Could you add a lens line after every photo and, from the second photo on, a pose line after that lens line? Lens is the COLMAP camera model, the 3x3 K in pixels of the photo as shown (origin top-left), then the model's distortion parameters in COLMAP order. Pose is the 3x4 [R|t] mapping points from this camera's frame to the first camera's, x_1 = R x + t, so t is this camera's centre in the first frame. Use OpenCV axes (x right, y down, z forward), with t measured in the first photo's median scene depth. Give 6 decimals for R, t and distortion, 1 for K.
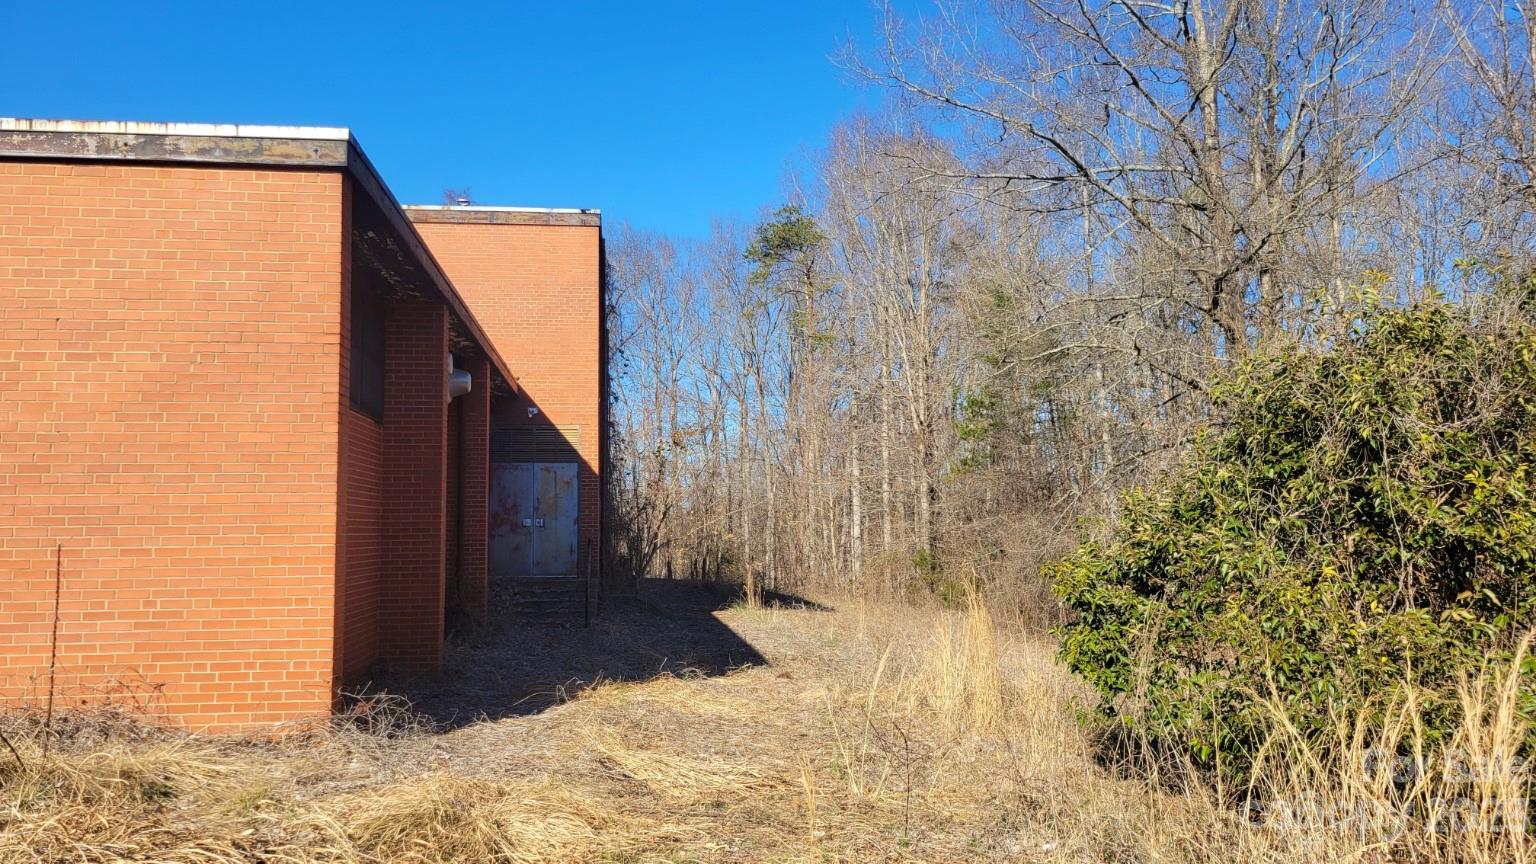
lens RADIAL K [[1200.9, 0, 760.7], [0, 1200.9, 440.9], [0, 0, 1]] dist [0.051753, -0.049373]
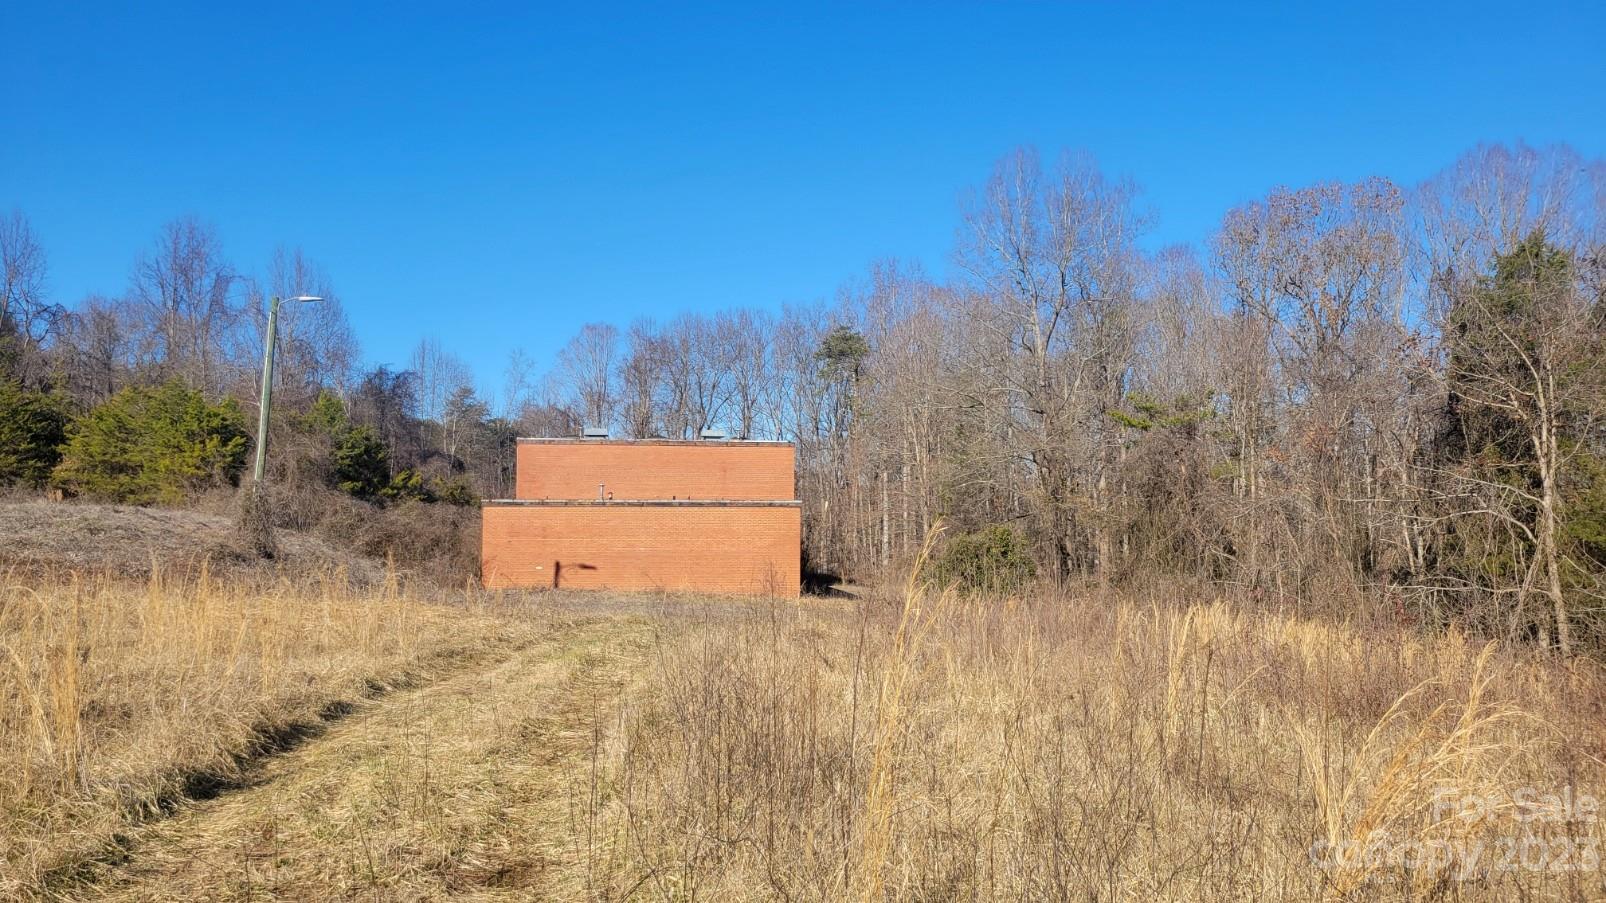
lens RADIAL K [[1255.7, 0, 803.9], [0, 1255.7, 447.6], [0, 0, 1]] dist [0.051753, -0.049373]
pose [[0.999849, 0.011217, 0.013244, -0.150955], [-0.011485, 0.999728, 0.020285, -0.233766], [-0.013013, -0.020434, 0.999707, -1.892144]]
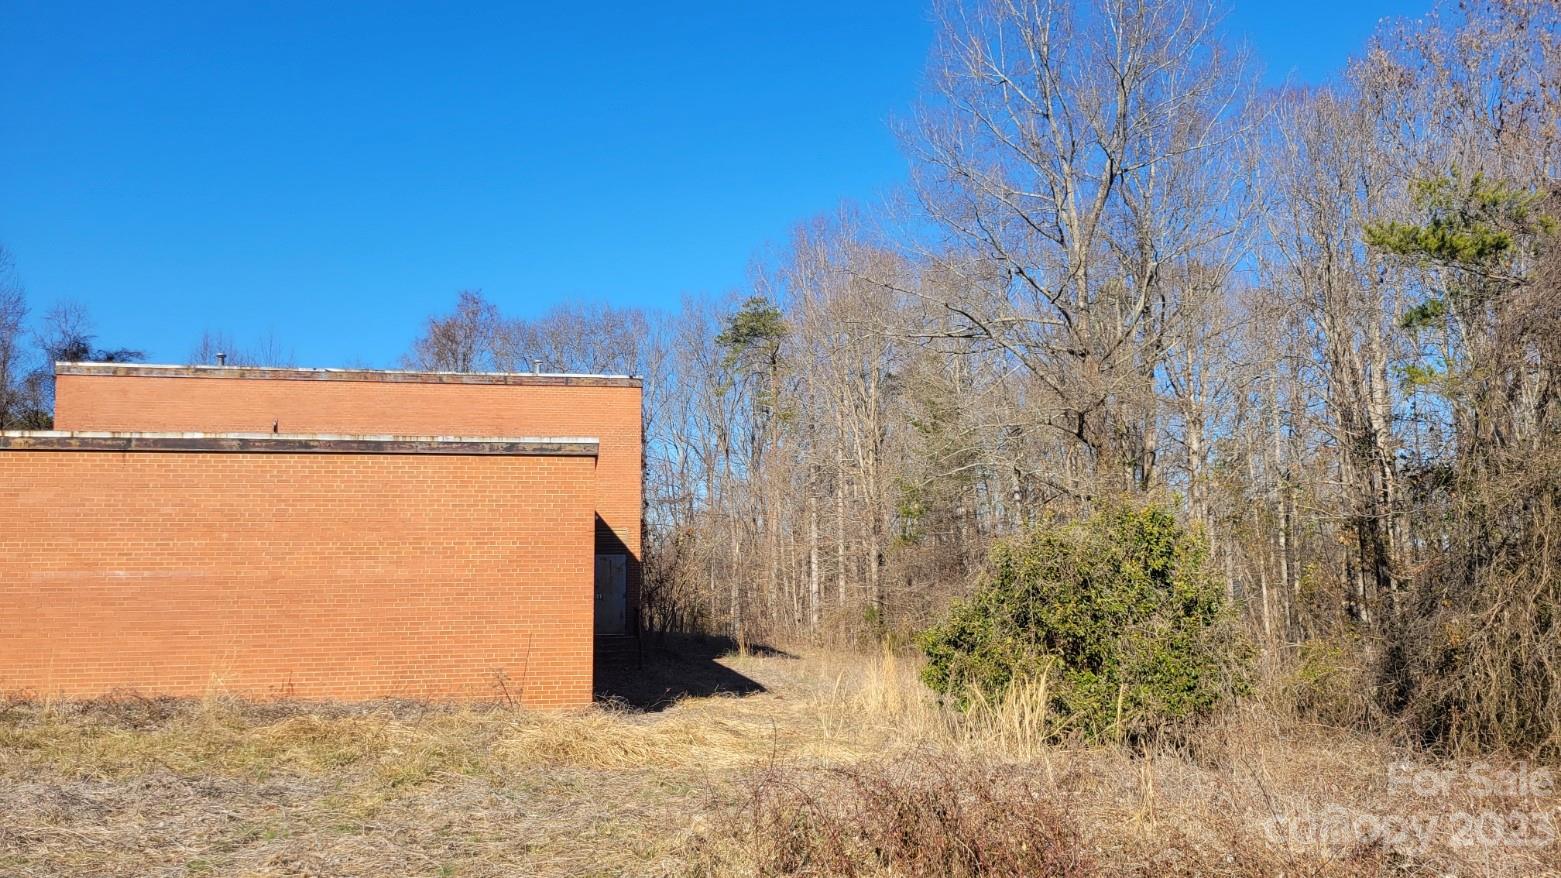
lens RADIAL K [[1220.5, 0, 787.3], [0, 1220.5, 439.3], [0, 0, 1]] dist [0.051753, -0.049373]
pose [[0.998222, 0.007310, 0.059155, -0.047042], [-0.005077, 0.999272, -0.037803, -0.063033], [-0.059388, 0.037436, 0.997533, -0.455199]]
